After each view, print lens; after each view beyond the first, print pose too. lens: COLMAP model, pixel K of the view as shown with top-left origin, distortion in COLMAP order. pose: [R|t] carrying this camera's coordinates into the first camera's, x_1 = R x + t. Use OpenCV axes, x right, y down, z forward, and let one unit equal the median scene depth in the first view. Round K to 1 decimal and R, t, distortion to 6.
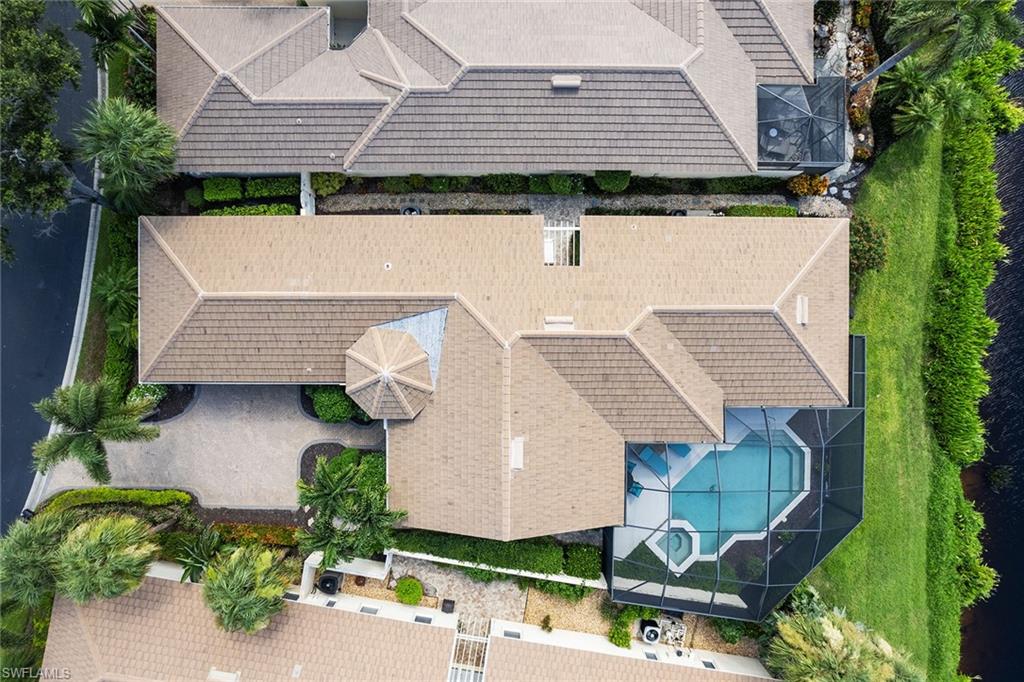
lens RADIAL K [[656.8, 0, 511.5], [0, 656.8, 342.3], [0, 0, 1]] dist [-0.030878, 0.010377]
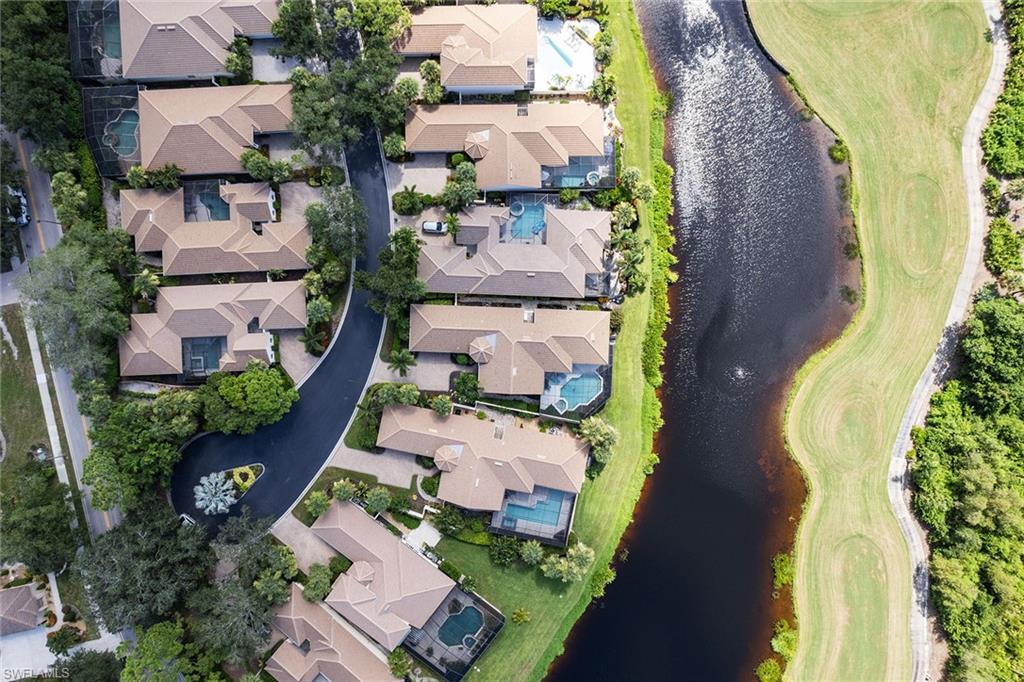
lens RADIAL K [[656.8, 0, 512.1], [0, 656.8, 341.1], [0, 0, 1]] dist [-0.030878, 0.010377]
pose [[0.999343, 0.036226, -0.001421, -0.006735], [-0.036224, 0.999343, 0.001329, -0.013340], [0.001468, -0.001277, 0.999998, -2.408264]]
